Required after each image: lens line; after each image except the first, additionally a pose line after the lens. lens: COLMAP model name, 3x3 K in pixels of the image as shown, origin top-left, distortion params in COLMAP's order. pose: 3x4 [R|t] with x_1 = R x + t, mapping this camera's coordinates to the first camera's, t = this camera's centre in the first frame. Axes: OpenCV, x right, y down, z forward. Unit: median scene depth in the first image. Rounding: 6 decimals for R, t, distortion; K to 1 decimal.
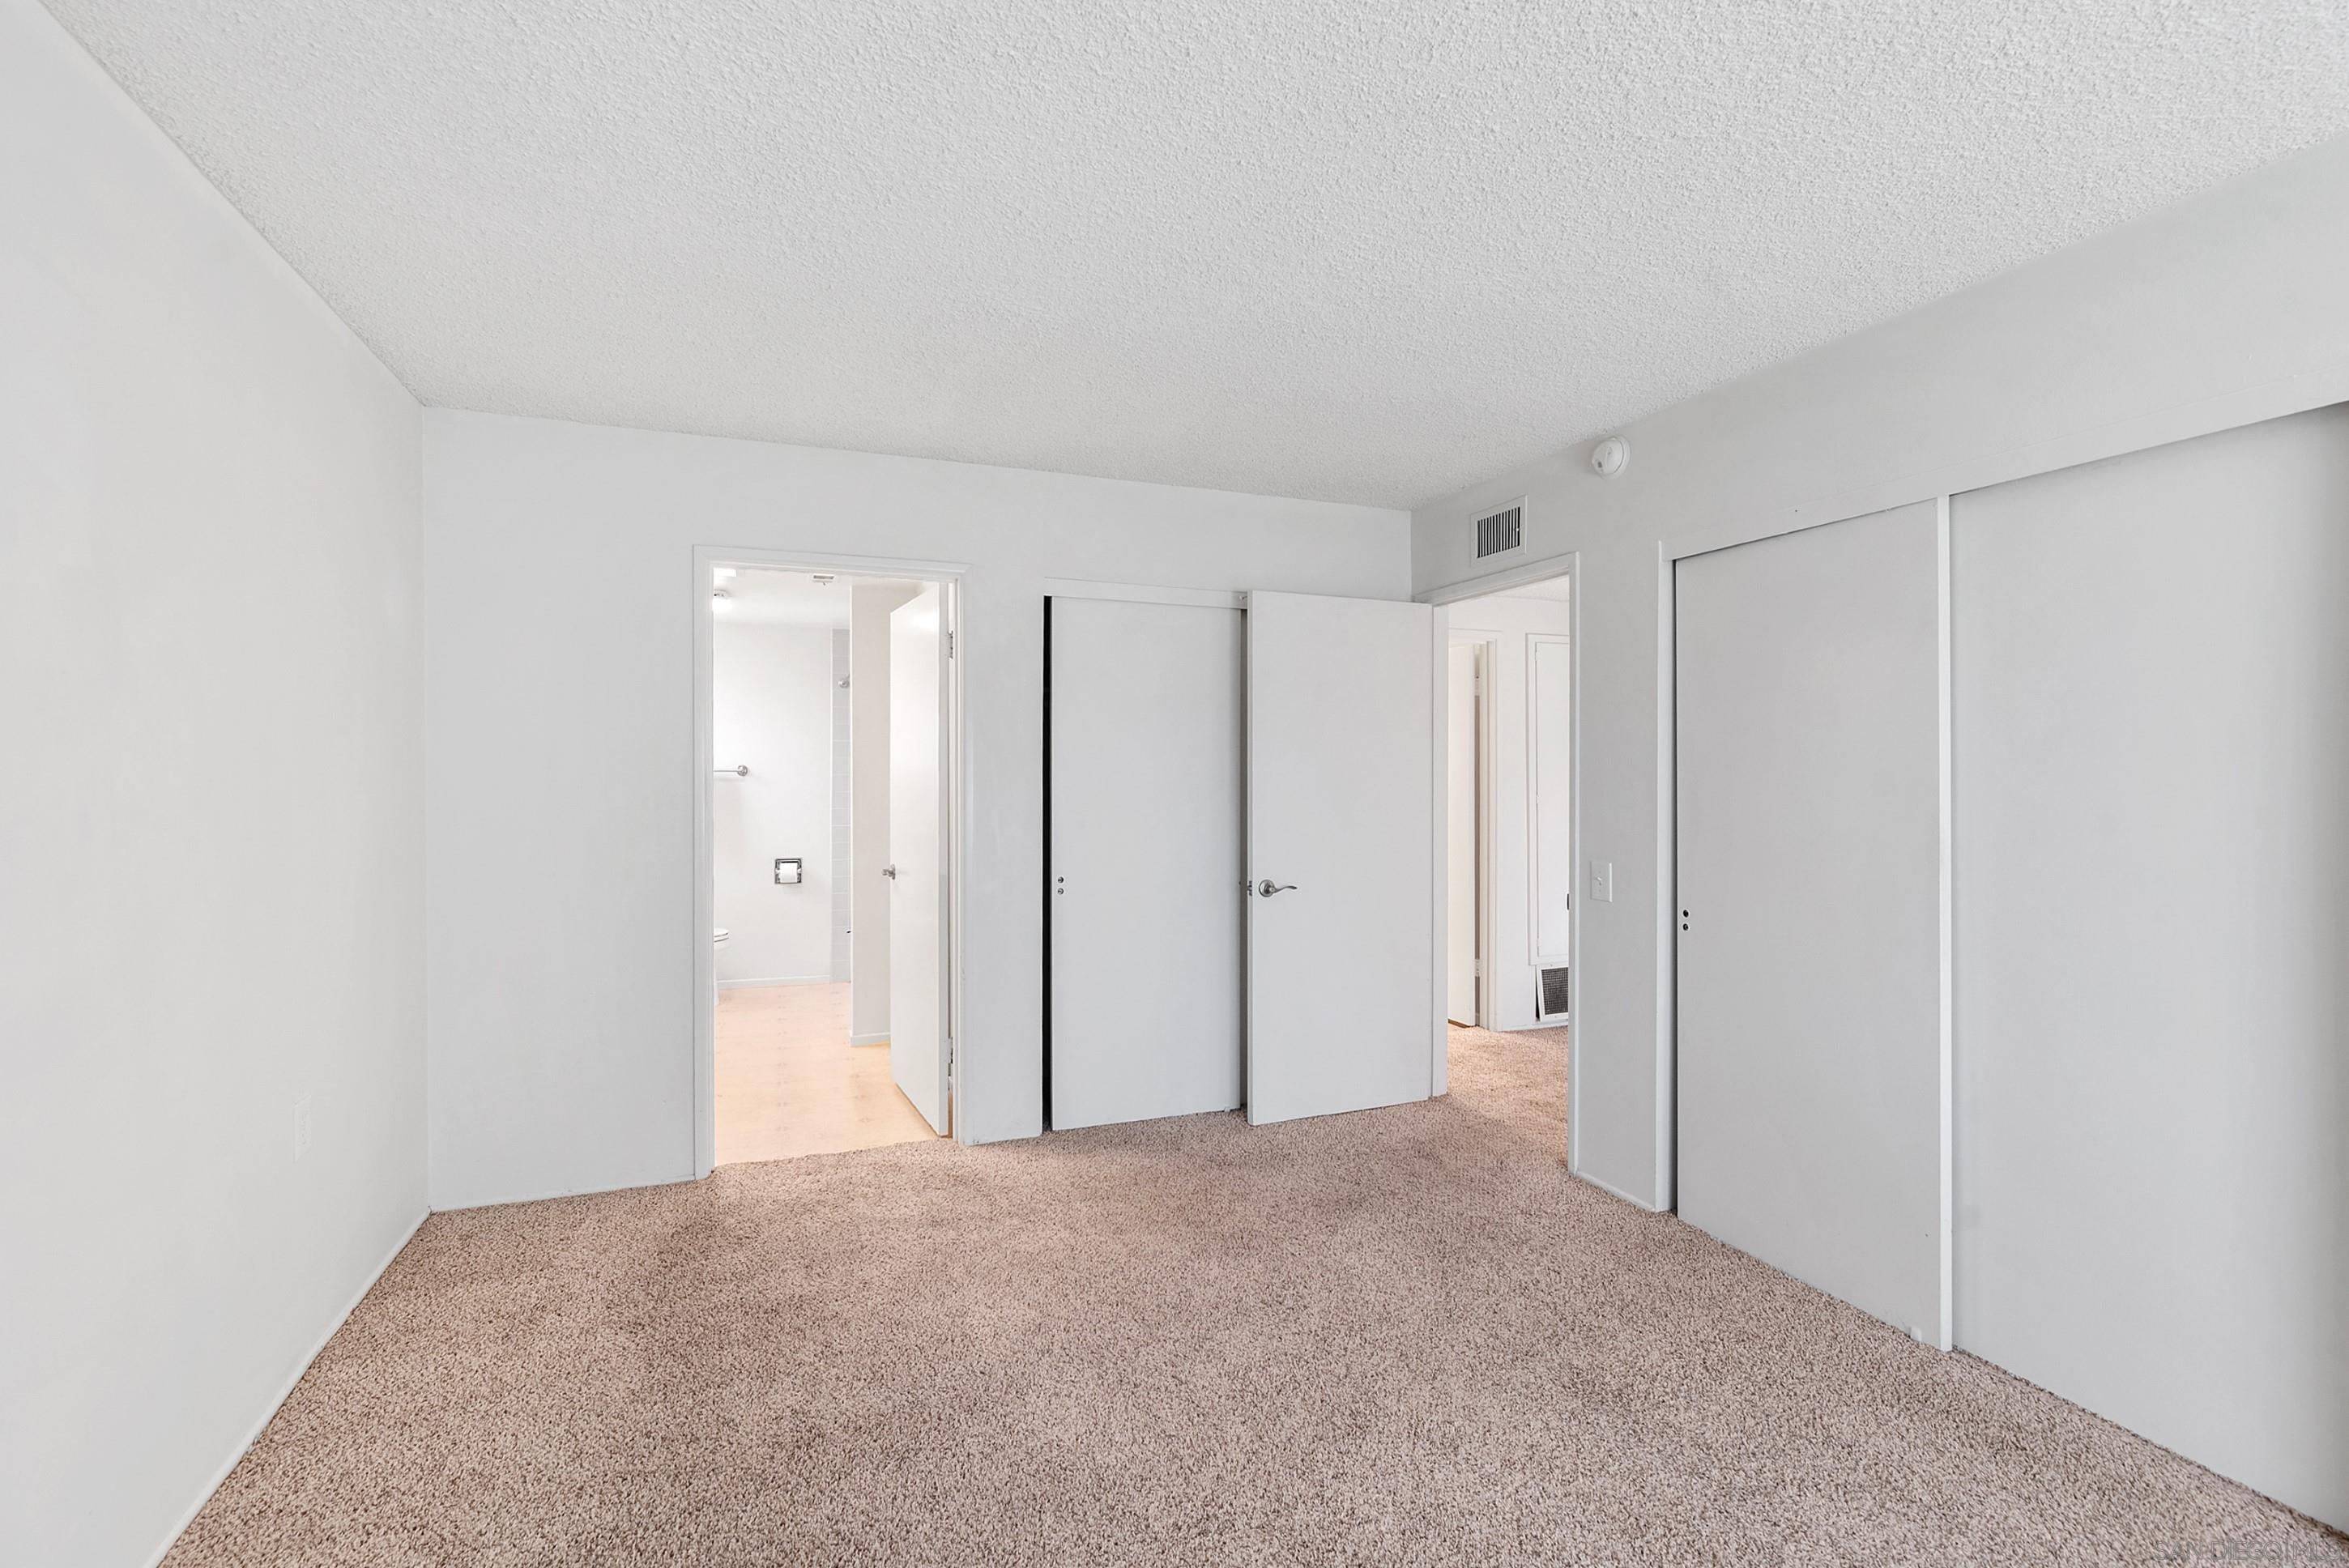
lens RADIAL K [[977.0, 0, 1167.7], [0, 977.0, 767.2], [0, 0, 1]] dist [-0.000434, -0.000355]
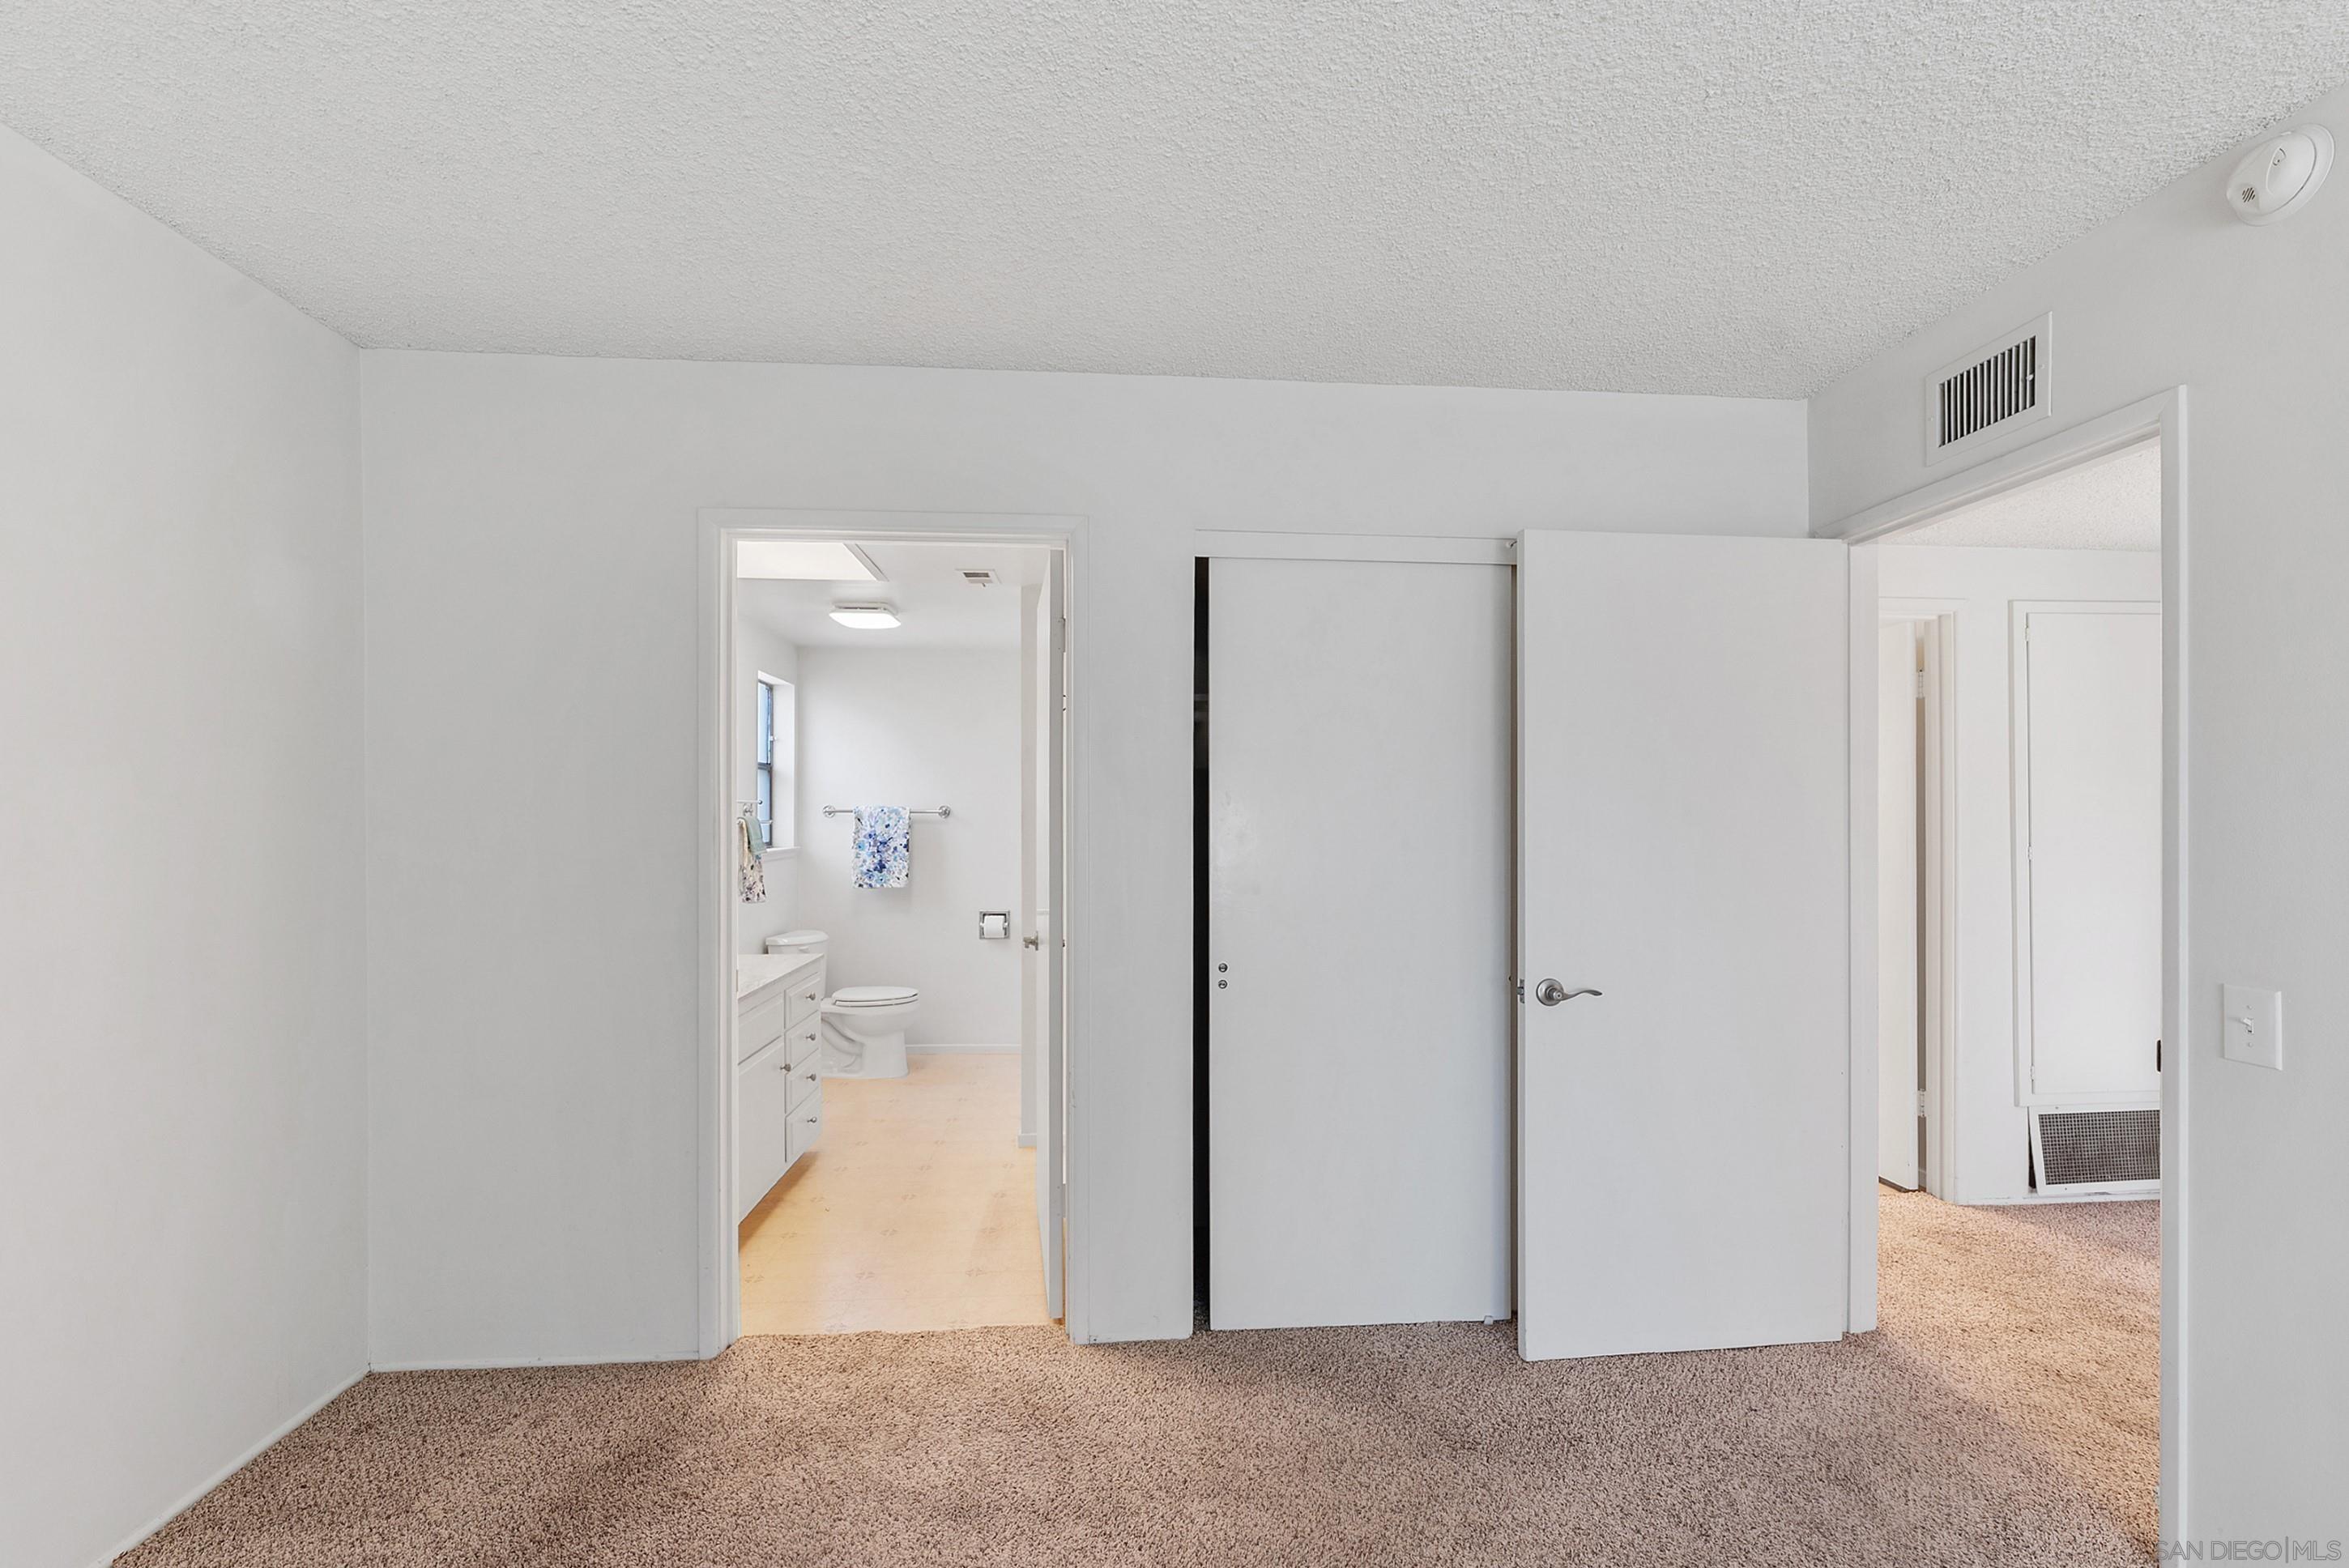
lens RADIAL K [[977.0, 0, 1162.2], [0, 977.0, 811.2], [0, 0, 1]] dist [-0.000434, -0.000355]
pose [[0.944159, -0.002359, -0.329482, 0.074239], [0.003231, 0.999993, 0.002101, 0.002678], [0.329474, -0.003048, 0.944160, 0.316817]]
